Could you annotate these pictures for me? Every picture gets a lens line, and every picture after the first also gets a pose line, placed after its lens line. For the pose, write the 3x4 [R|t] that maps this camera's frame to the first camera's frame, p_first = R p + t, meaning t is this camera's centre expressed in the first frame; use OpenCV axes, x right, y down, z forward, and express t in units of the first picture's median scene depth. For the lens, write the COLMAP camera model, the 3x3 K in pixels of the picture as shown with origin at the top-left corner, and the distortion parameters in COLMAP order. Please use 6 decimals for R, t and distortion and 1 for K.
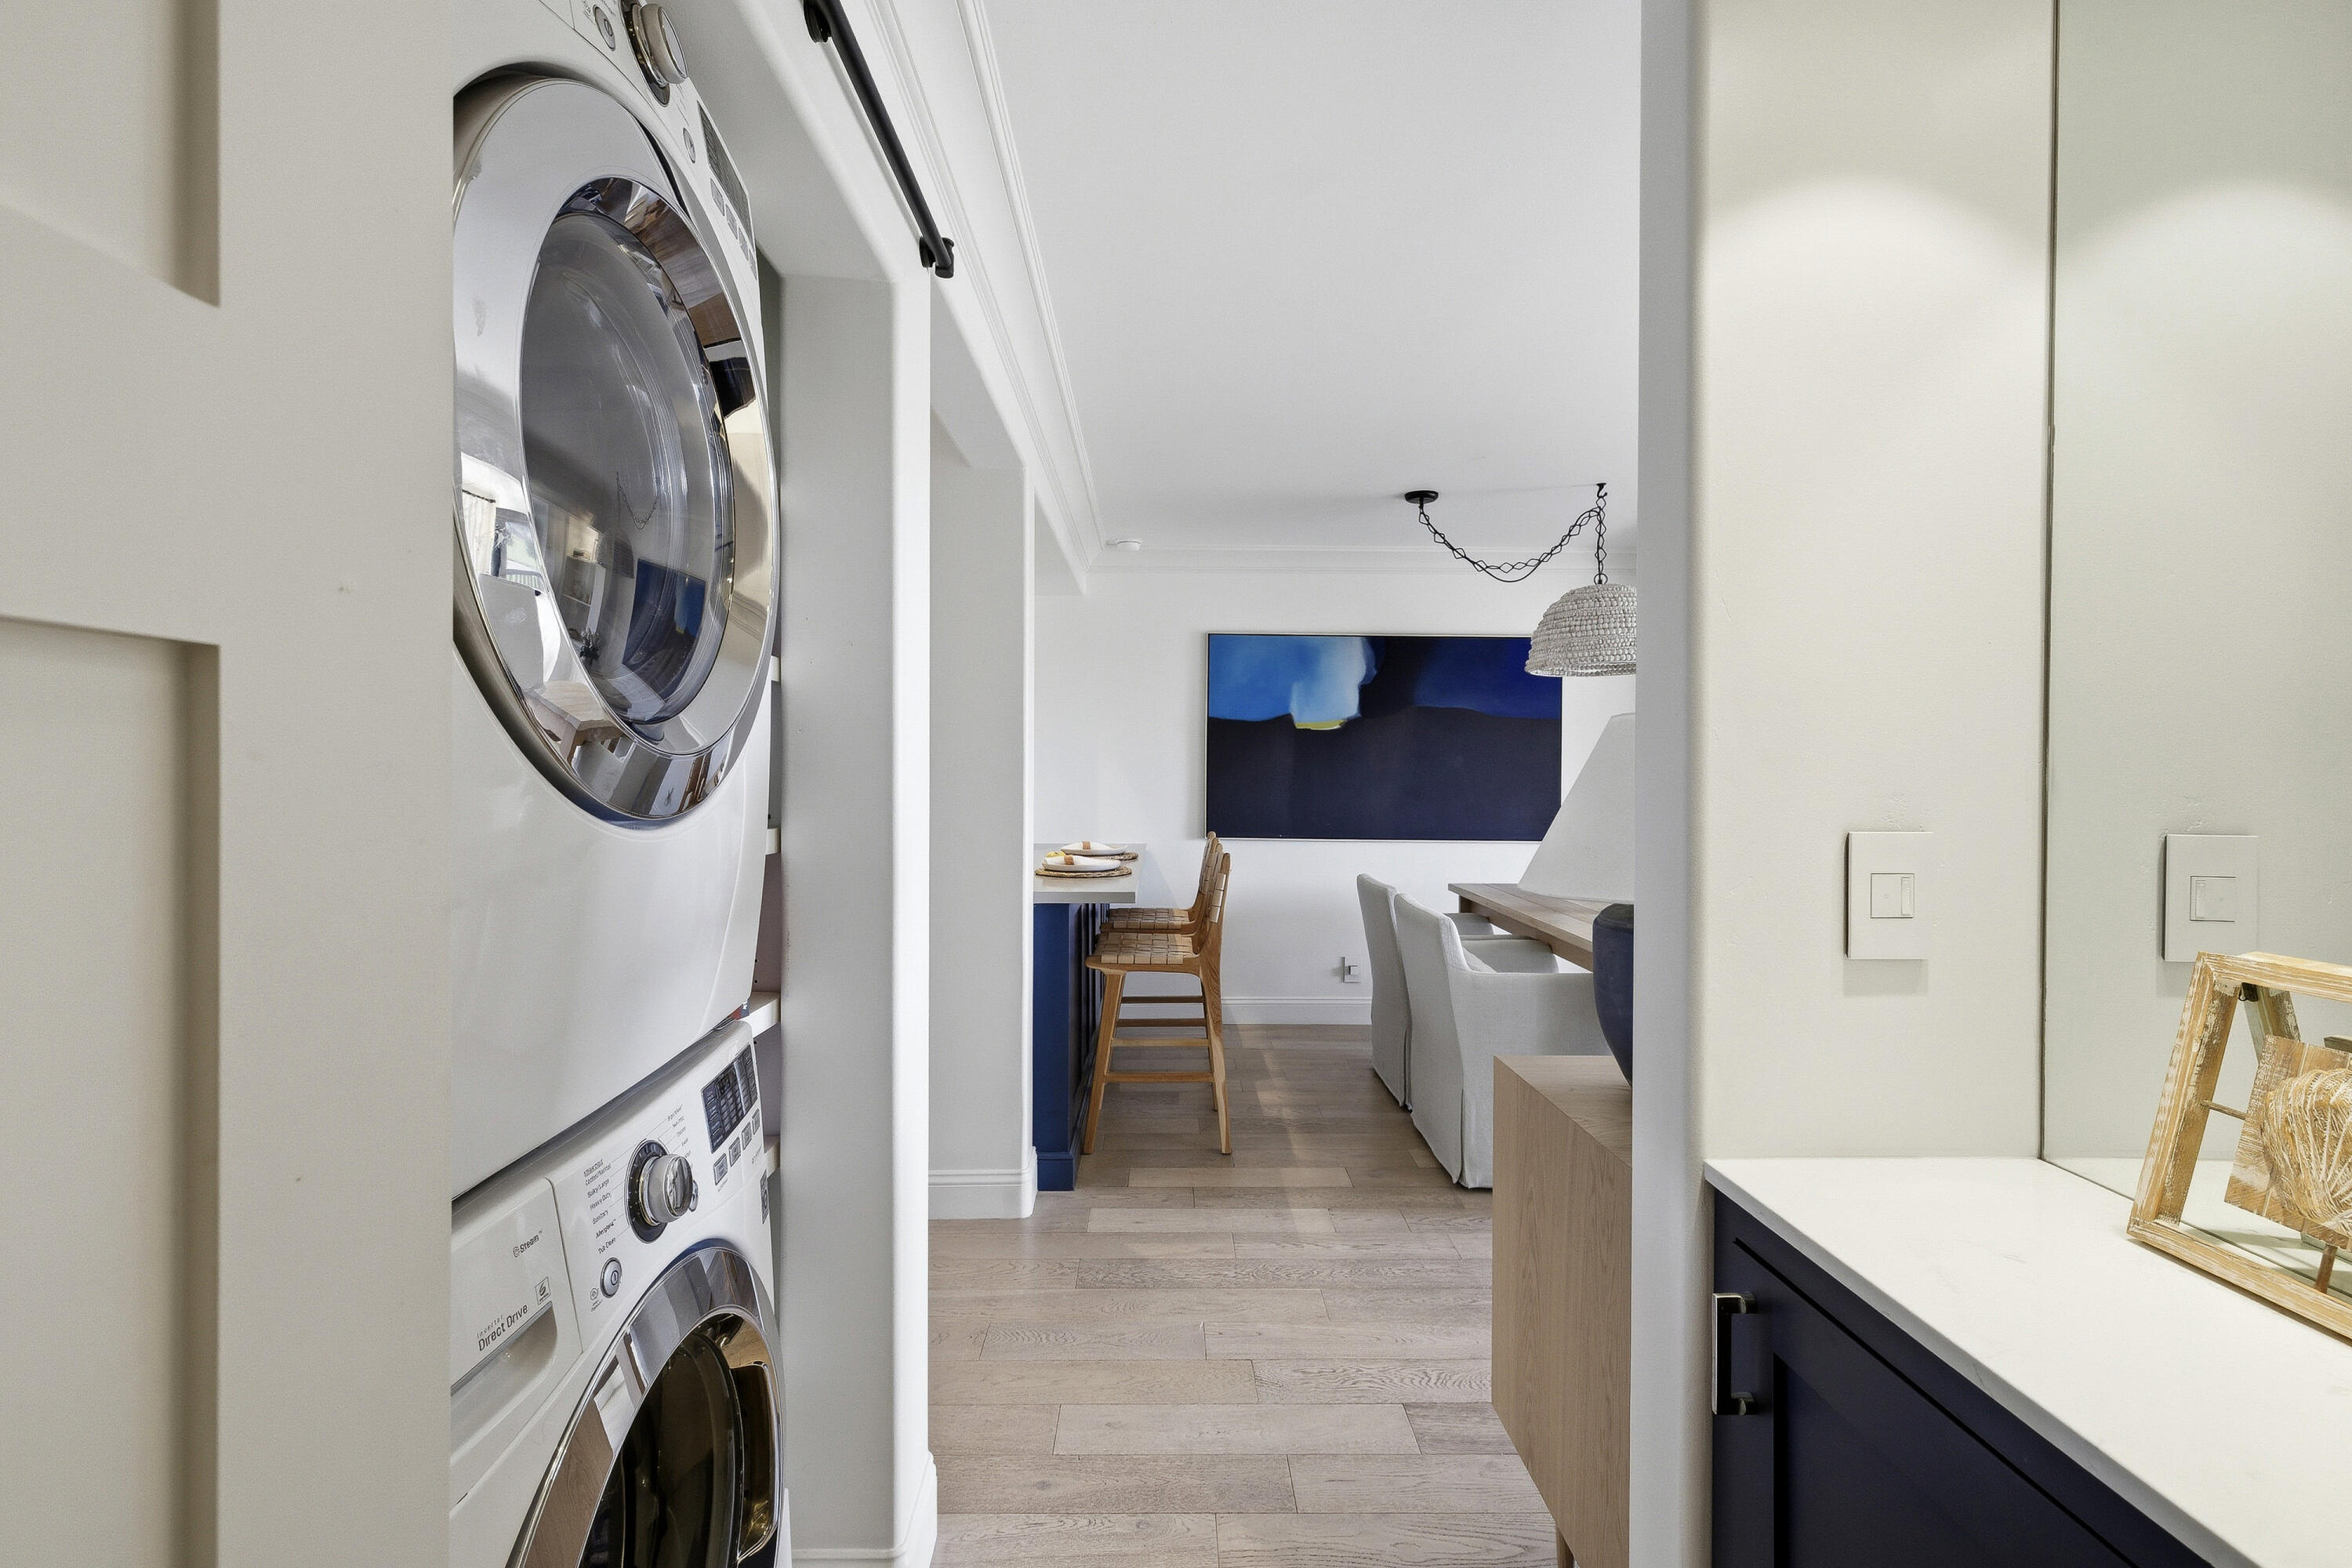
lens RADIAL K [[1022.9, 0, 1176.0], [0, 1022.9, 784.0], [0, 0, 1]] dist [0.010458, -0.000819]
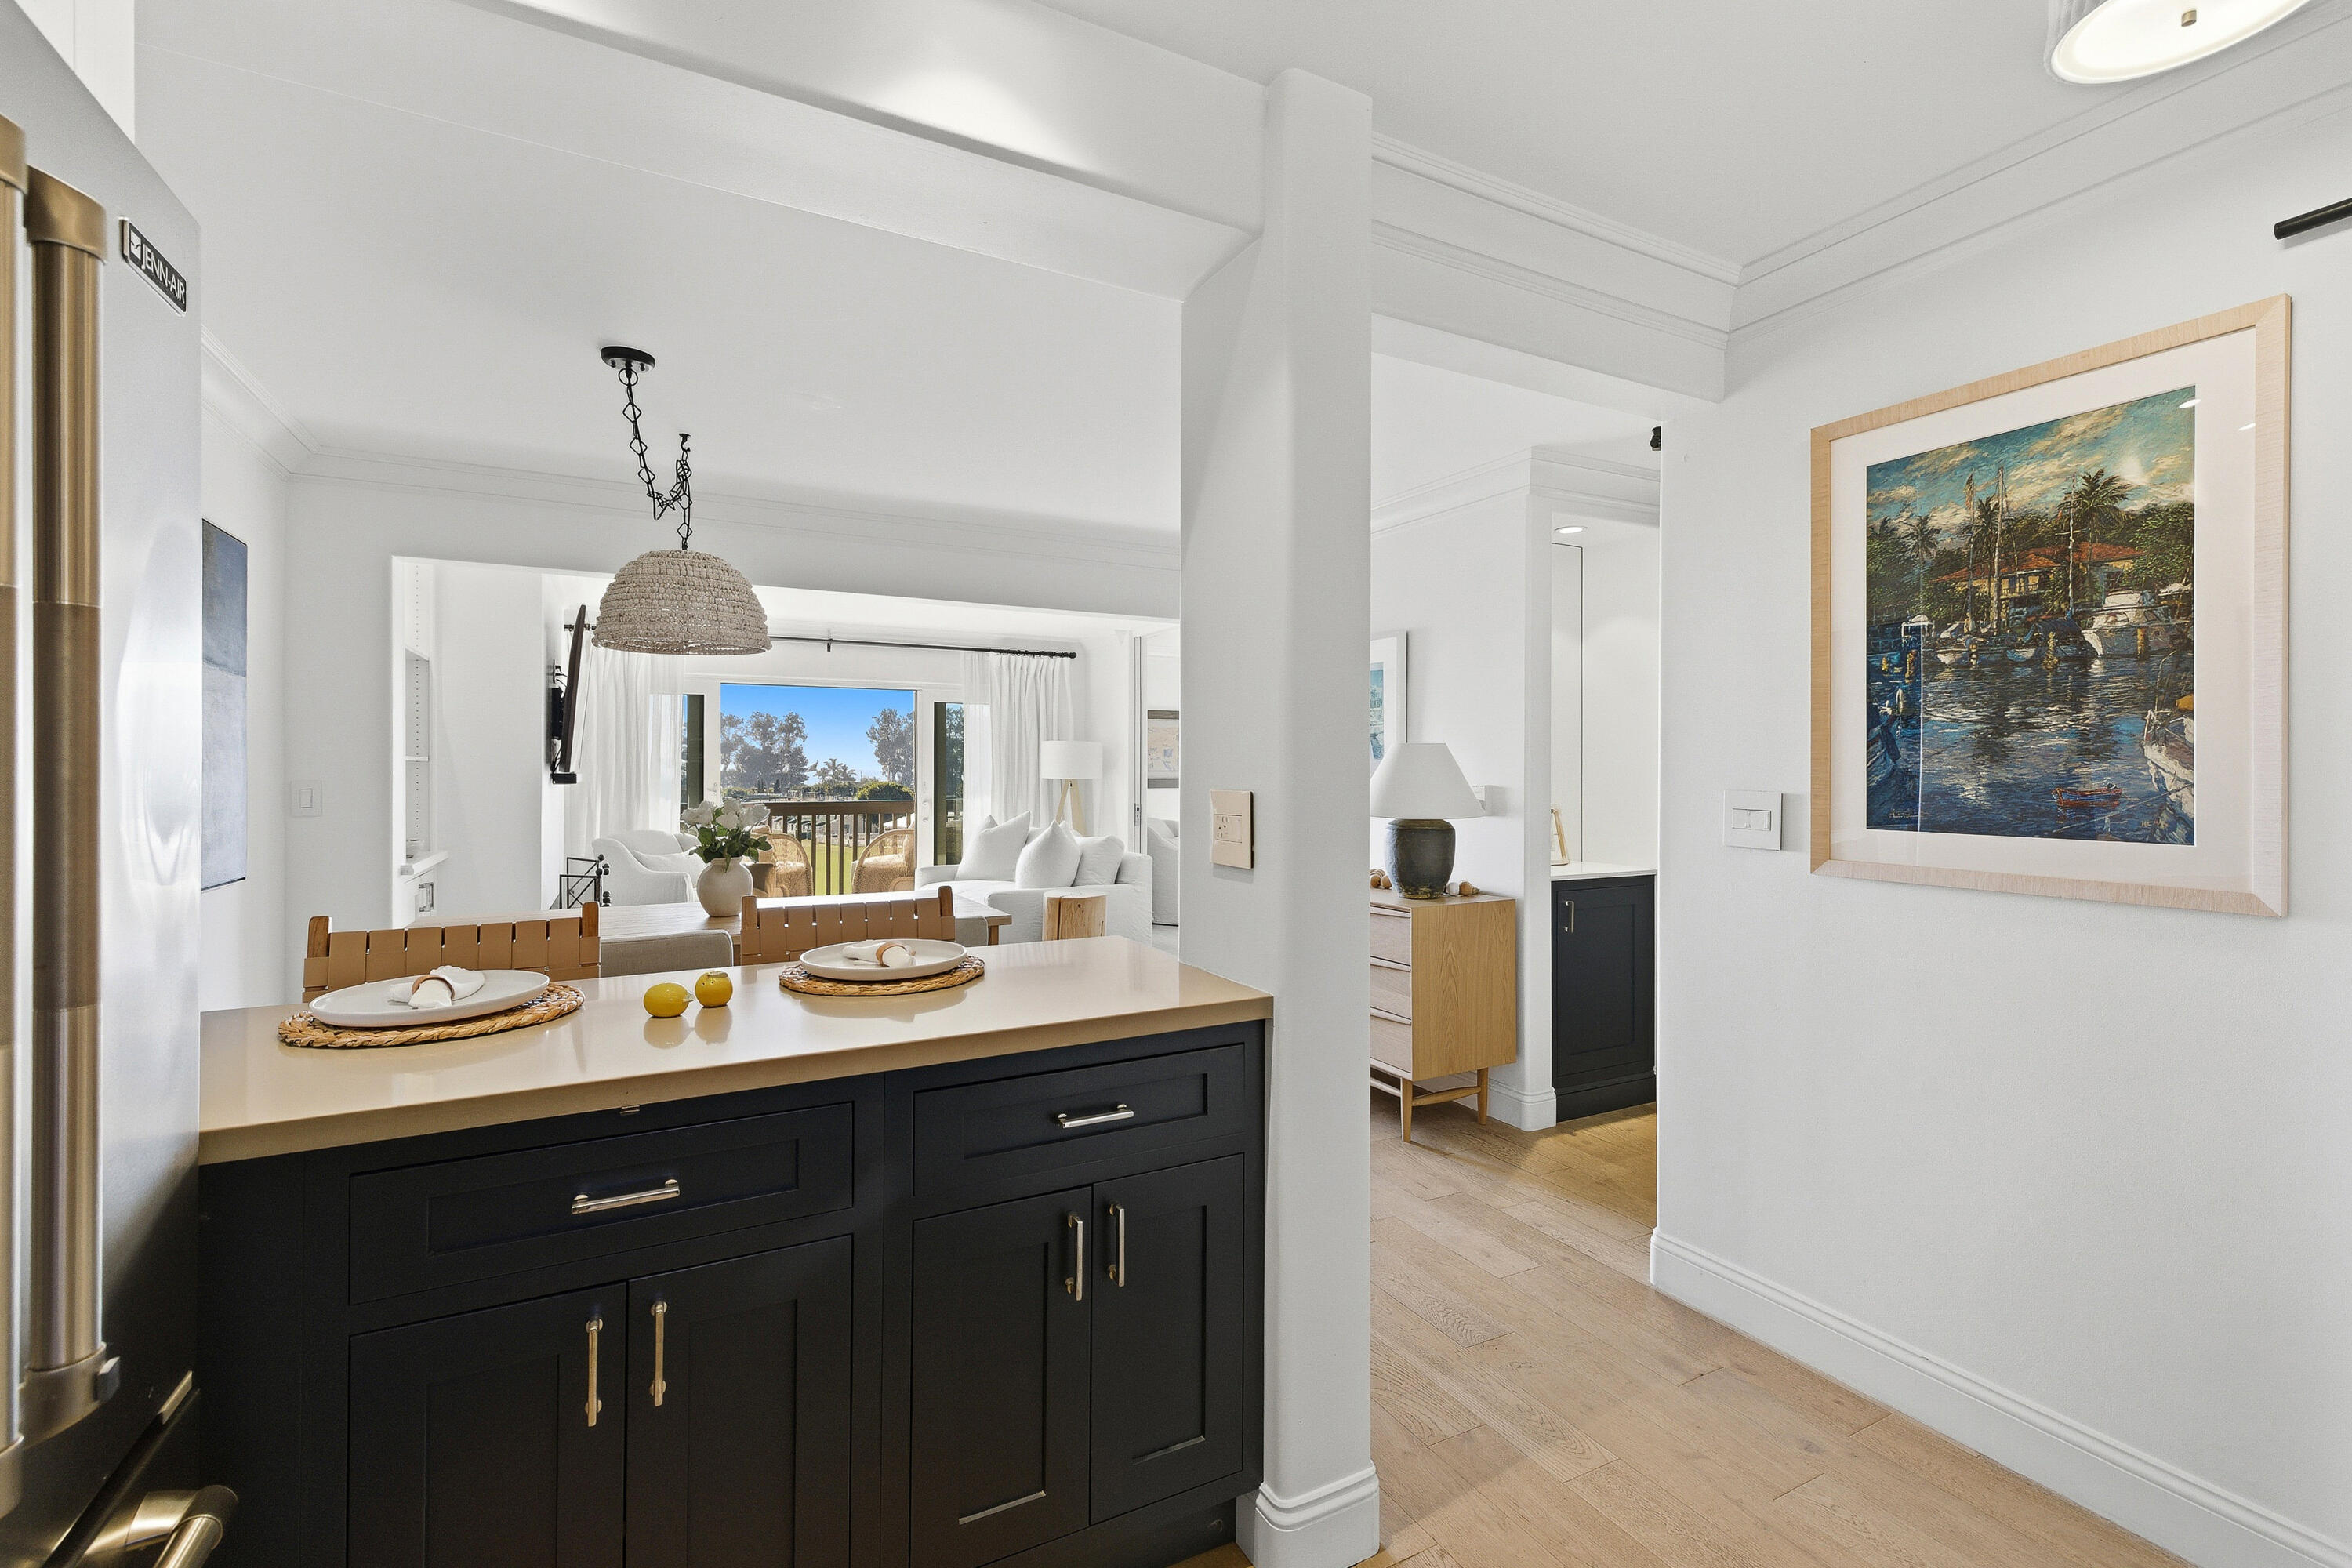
lens RADIAL K [[1022.9, 0, 1176.0], [0, 1022.9, 784.0], [0, 0, 1]] dist [0.010458, -0.000819]
pose [[-0.465521, -0.019374, 0.884825, -1.079990], [-0.000186, 0.999762, 0.021793, -0.031664], [-0.885037, 0.009980, -0.465414, 2.024379]]
